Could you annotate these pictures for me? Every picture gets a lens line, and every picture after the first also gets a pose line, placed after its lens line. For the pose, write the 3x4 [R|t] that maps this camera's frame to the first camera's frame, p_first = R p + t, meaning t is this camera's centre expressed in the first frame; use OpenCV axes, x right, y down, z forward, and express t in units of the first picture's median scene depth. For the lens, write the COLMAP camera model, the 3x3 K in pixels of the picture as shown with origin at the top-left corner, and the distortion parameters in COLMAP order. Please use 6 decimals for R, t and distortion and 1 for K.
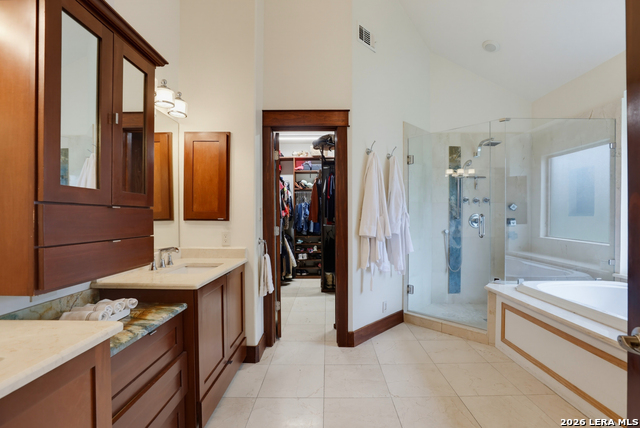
lens RADIAL K [[294.8, 0, 322.0], [0, 294.8, 220.0], [0, 0, 1]] dist [-0.036596, 0.009141]
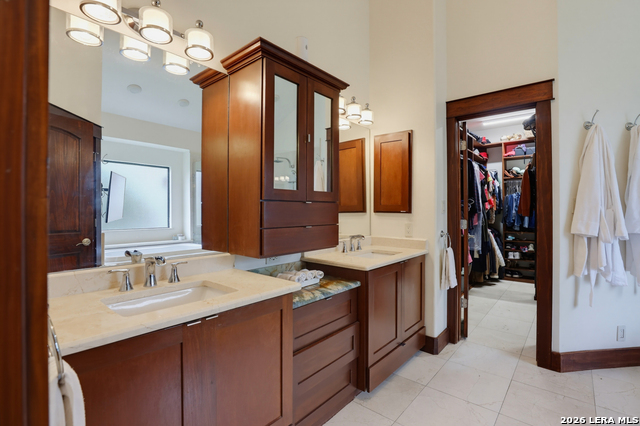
lens RADIAL K [[294.8, 0, 329.7], [0, 294.8, 209.4], [0, 0, 1]] dist [-0.036596, 0.009141]
pose [[0.776925, 0.002665, -0.629587, 0.110922], [-0.008916, 0.999937, -0.006769, -0.001065], [0.629530, 0.010872, 0.776900, -0.011375]]
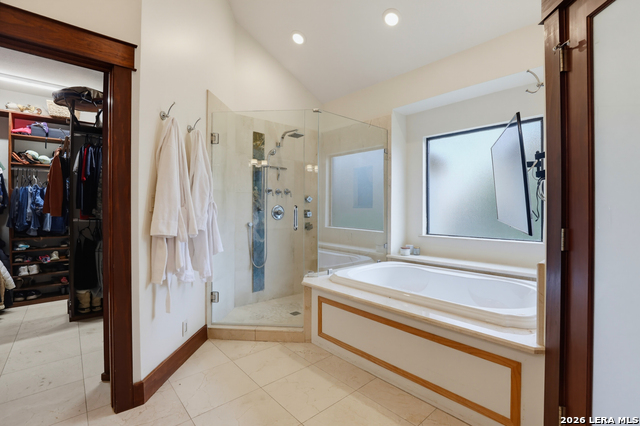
lens RADIAL K [[294.8, 0, 325.4], [0, 294.8, 208.8], [0, 0, 1]] dist [-0.036596, 0.009141]
pose [[0.734501, 0.002025, 0.678605, -0.031900], [0.004273, 0.999962, -0.007609, -0.001960], [-0.678595, 0.008488, 0.734464, 0.234791]]
